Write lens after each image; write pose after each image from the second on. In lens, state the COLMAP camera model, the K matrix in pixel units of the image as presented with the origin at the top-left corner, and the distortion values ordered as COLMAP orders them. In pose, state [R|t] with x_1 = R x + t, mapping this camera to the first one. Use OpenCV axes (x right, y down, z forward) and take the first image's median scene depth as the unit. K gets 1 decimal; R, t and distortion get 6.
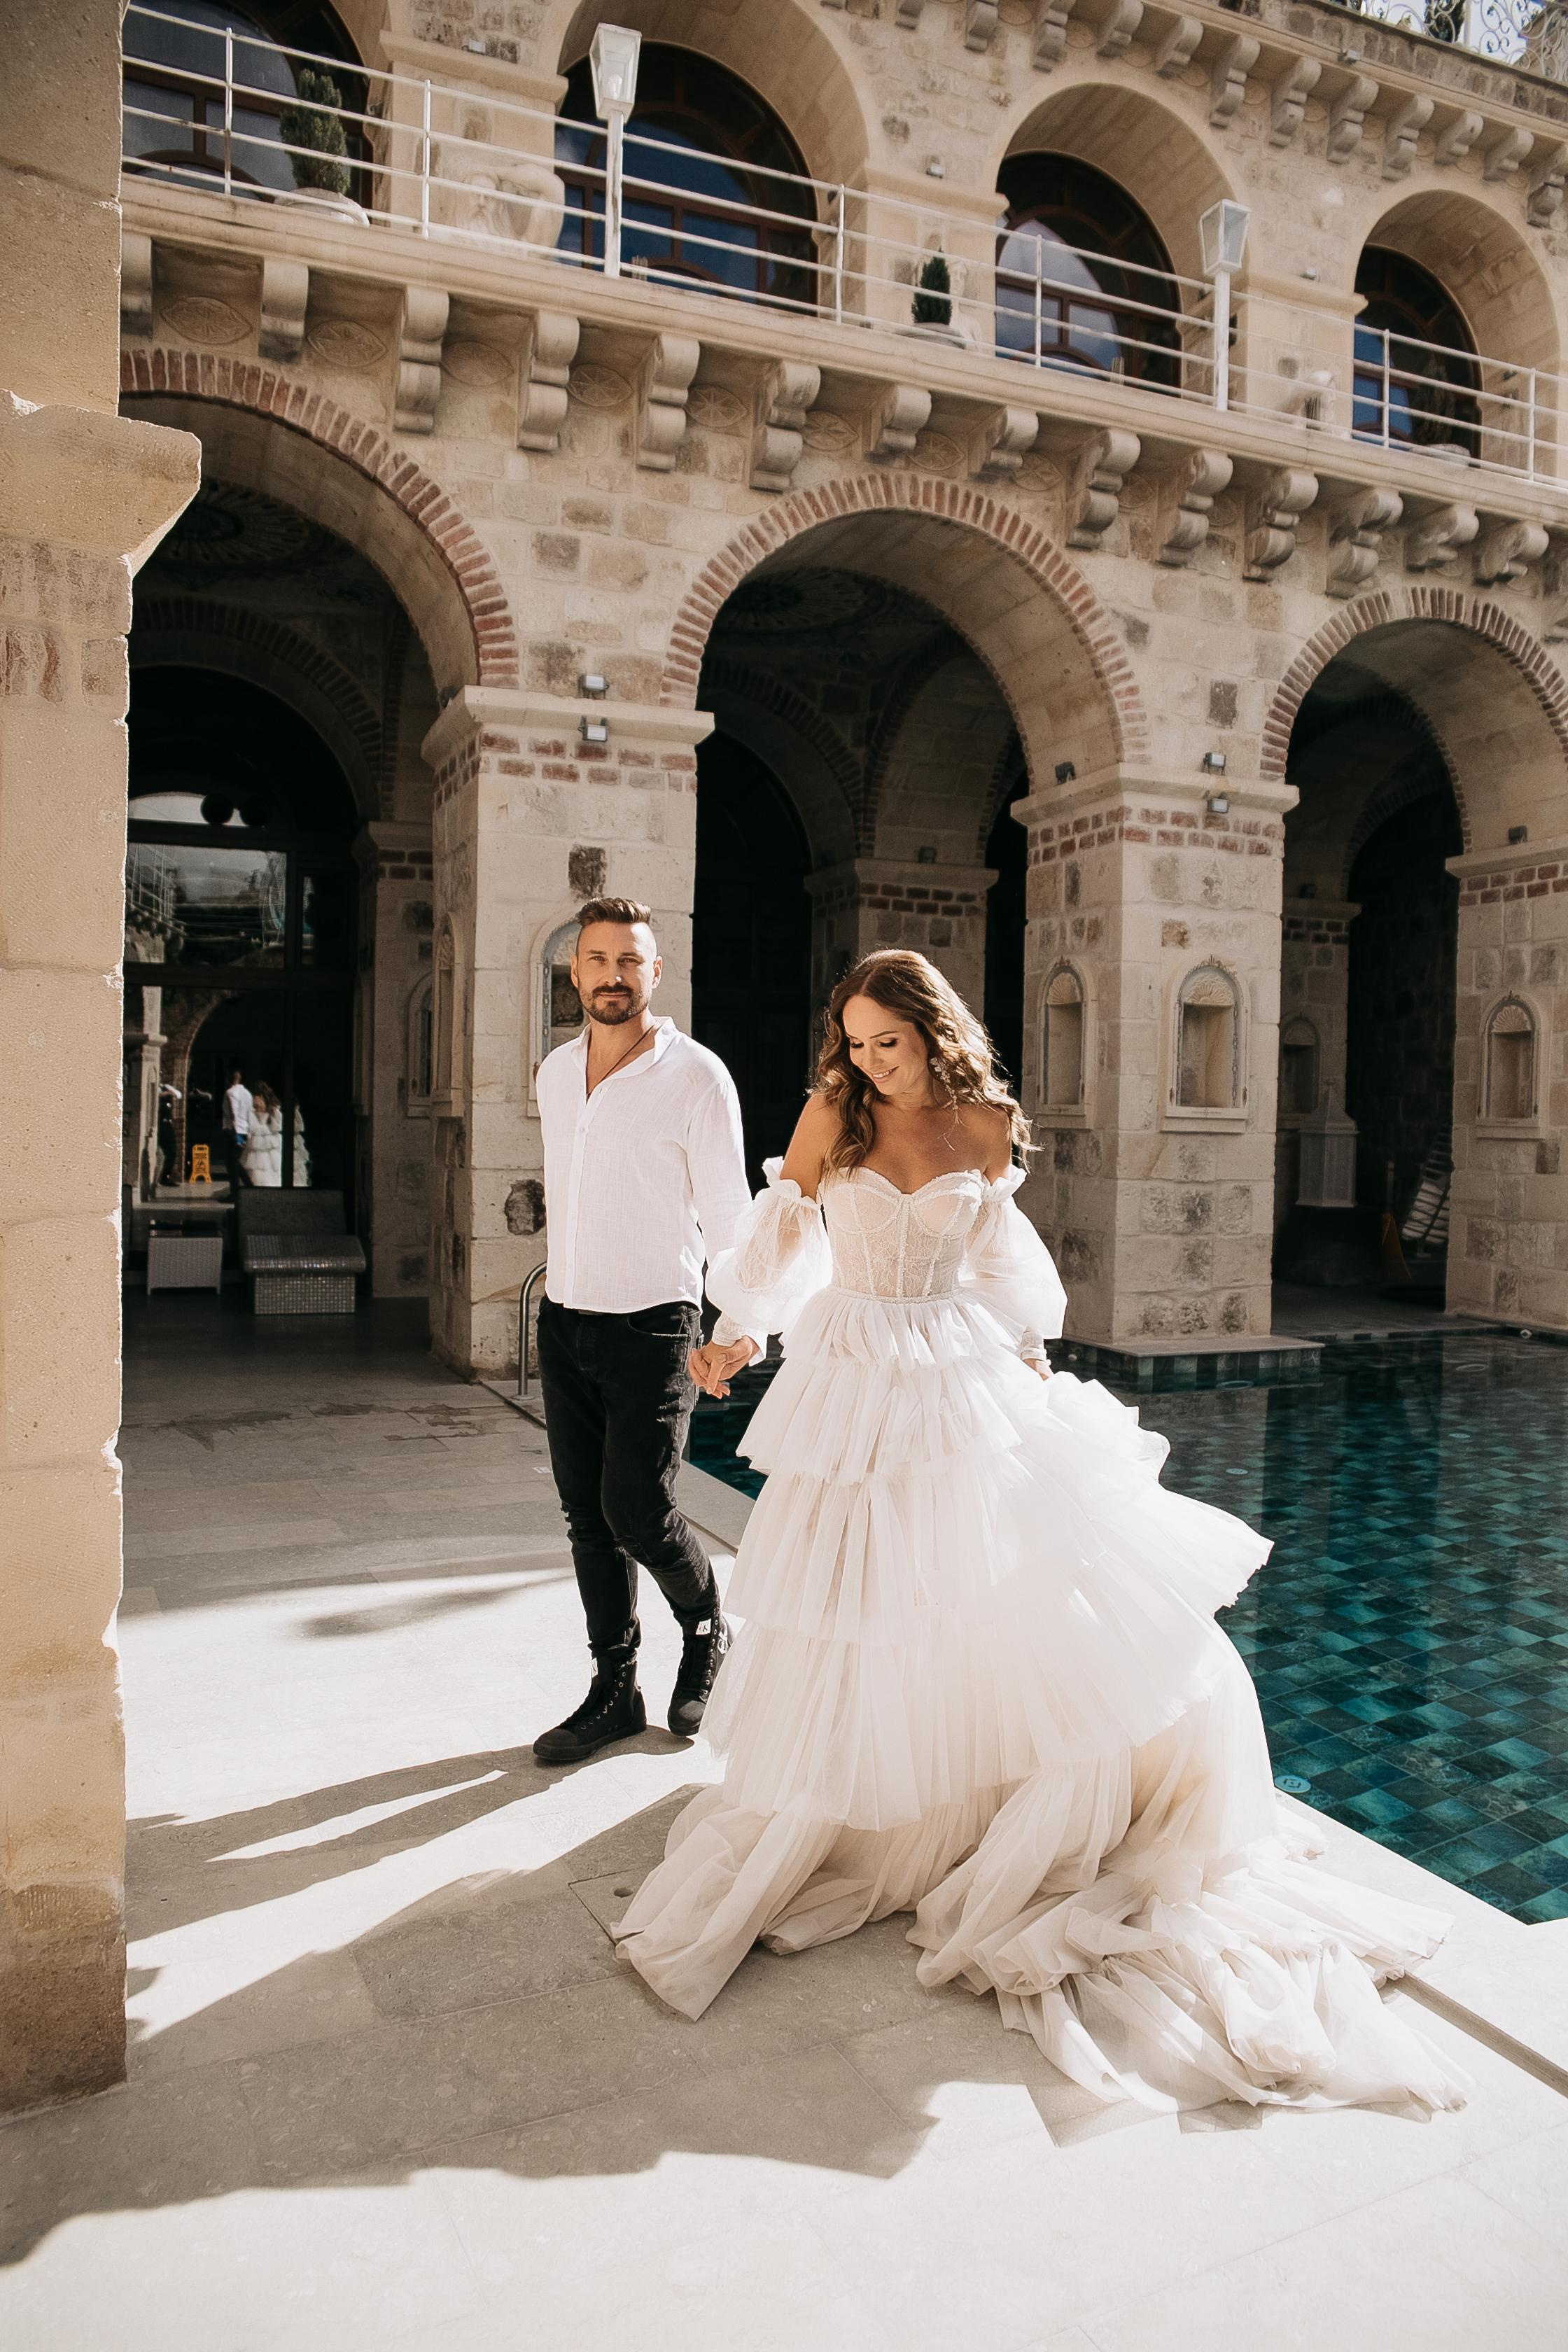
lens RADIAL K [[1617.5, 0, 772.5], [0, 1617.5, 1181.0], [0, 0, 1]] dist [-0.117934, 0.104619]
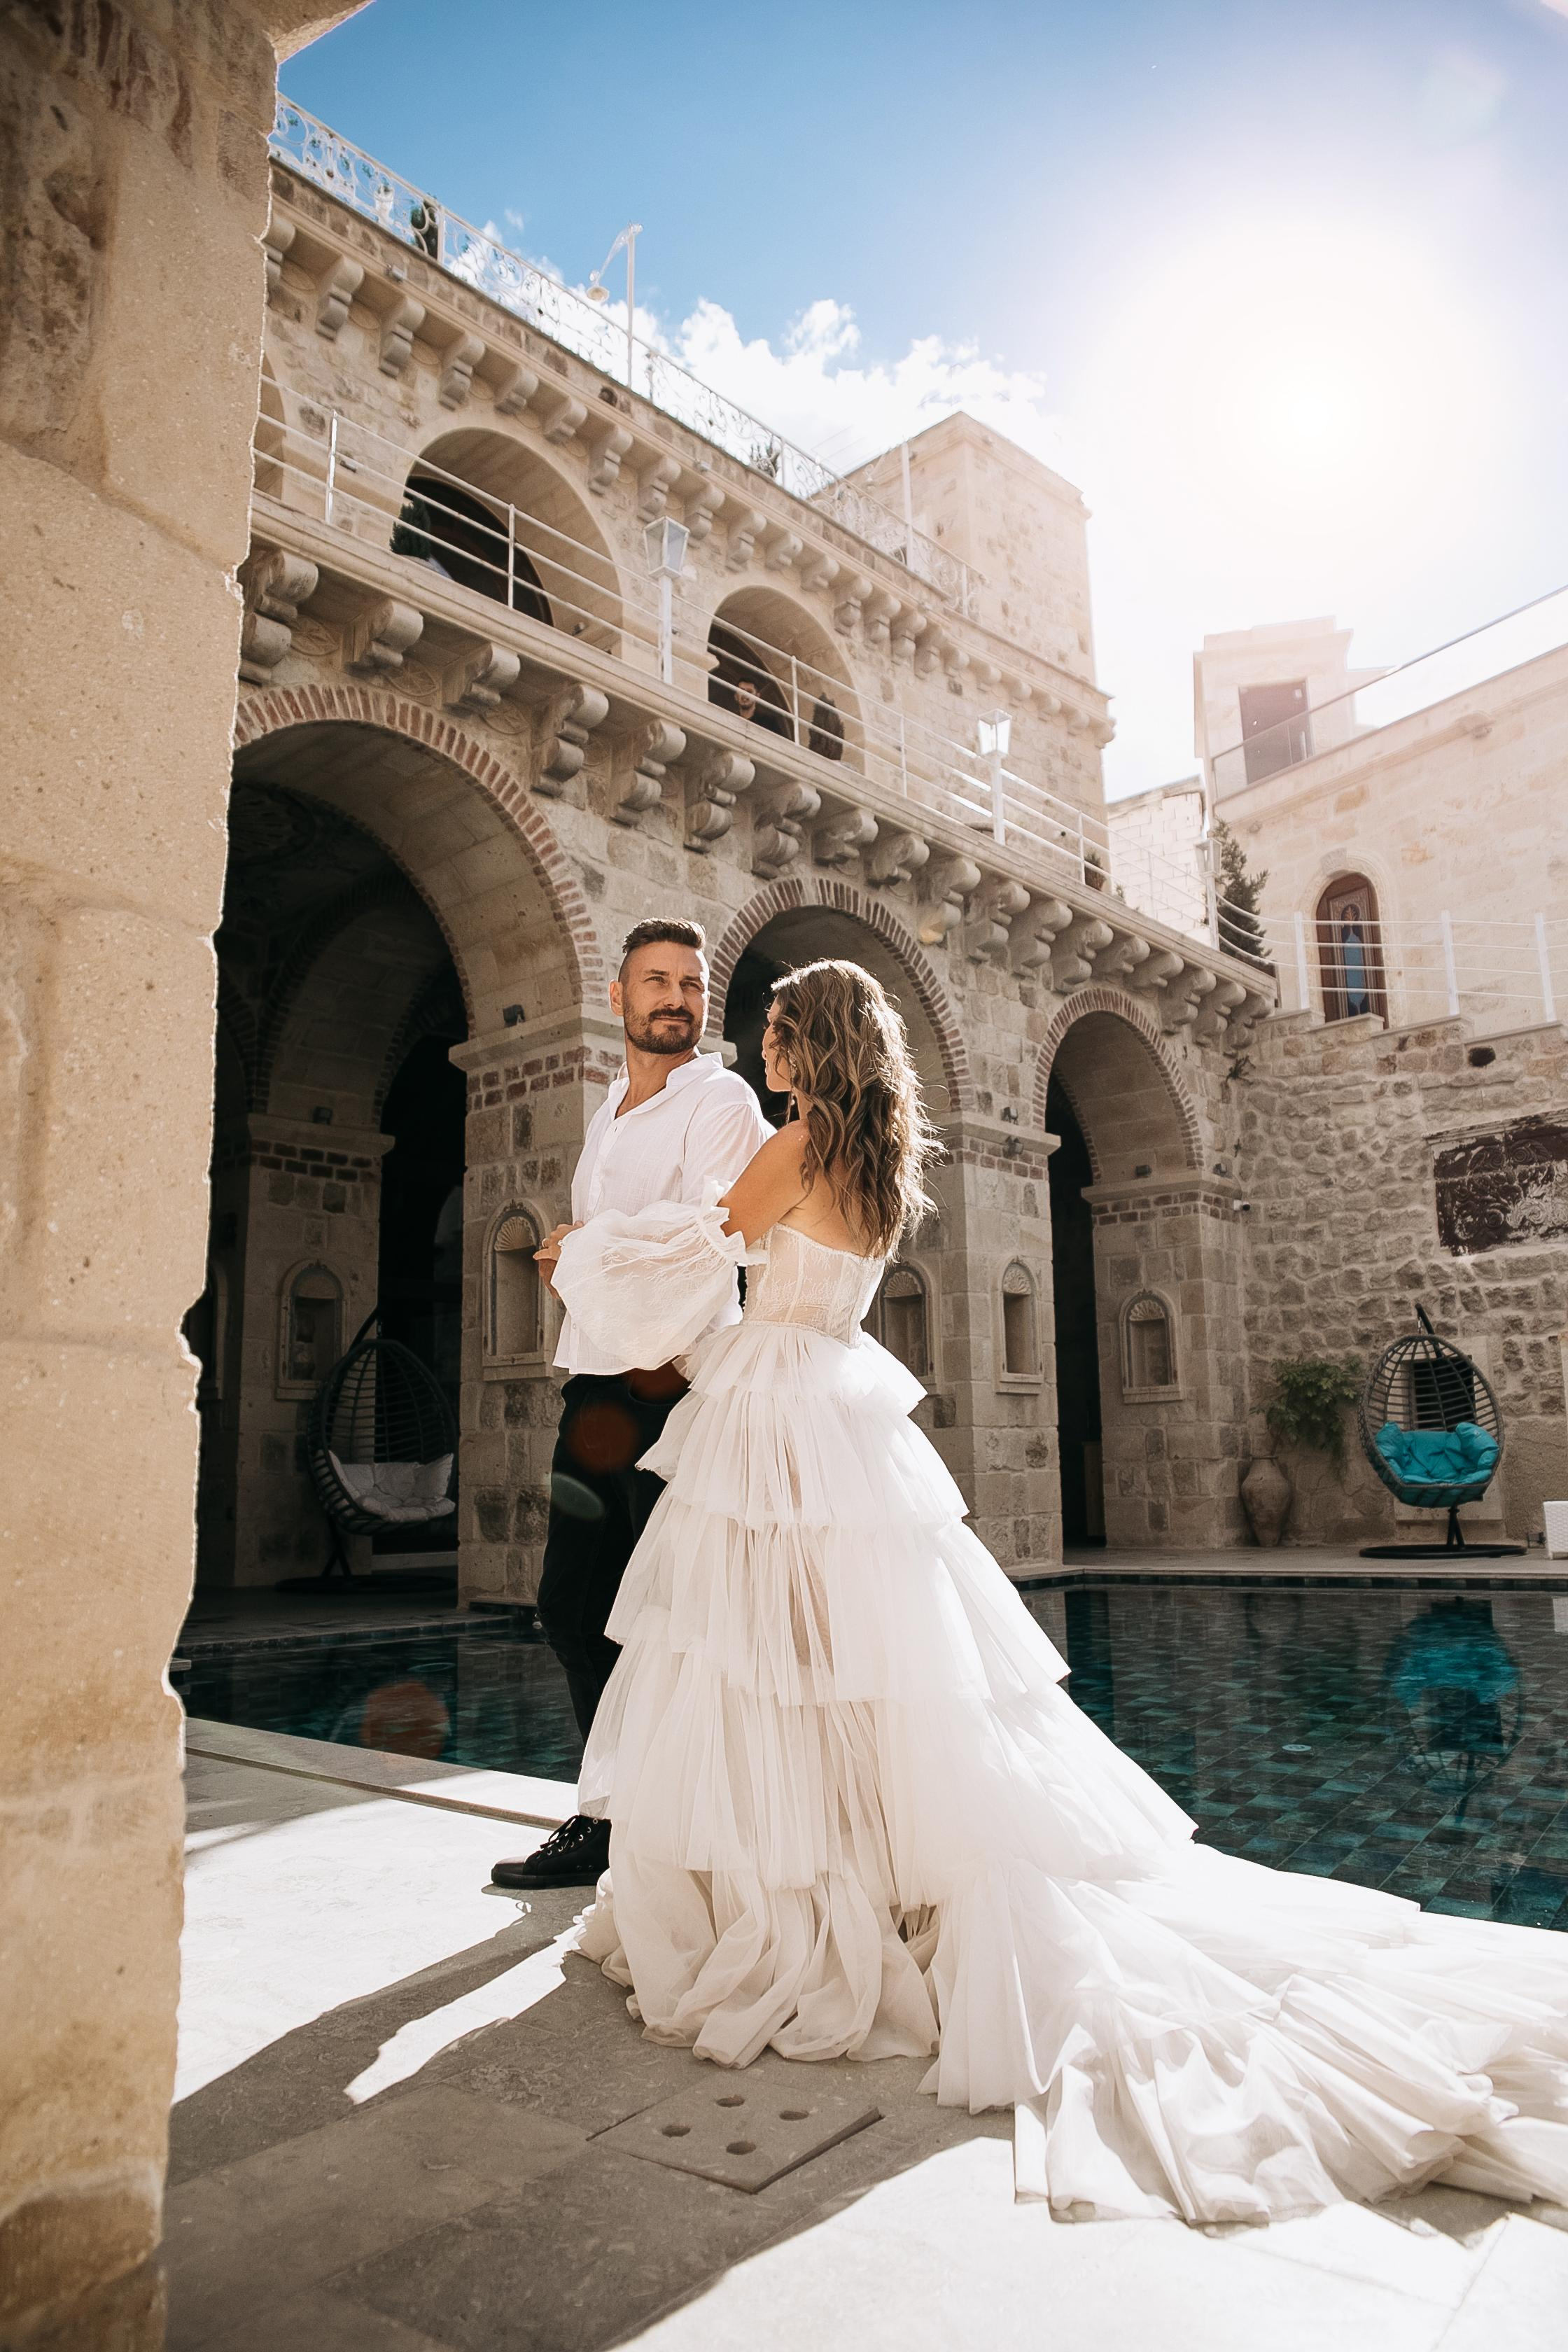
lens RADIAL K [[1617.5, 0, 772.5], [0, 1617.5, 1181.0], [0, 0, 1]] dist [-0.117934, 0.104619]
pose [[0.896233, 0.046302, 0.441161, -0.110914], [0.050121, 0.977598, -0.204428, 0.056471], [-0.440743, 0.205326, 0.873834, 0.089925]]
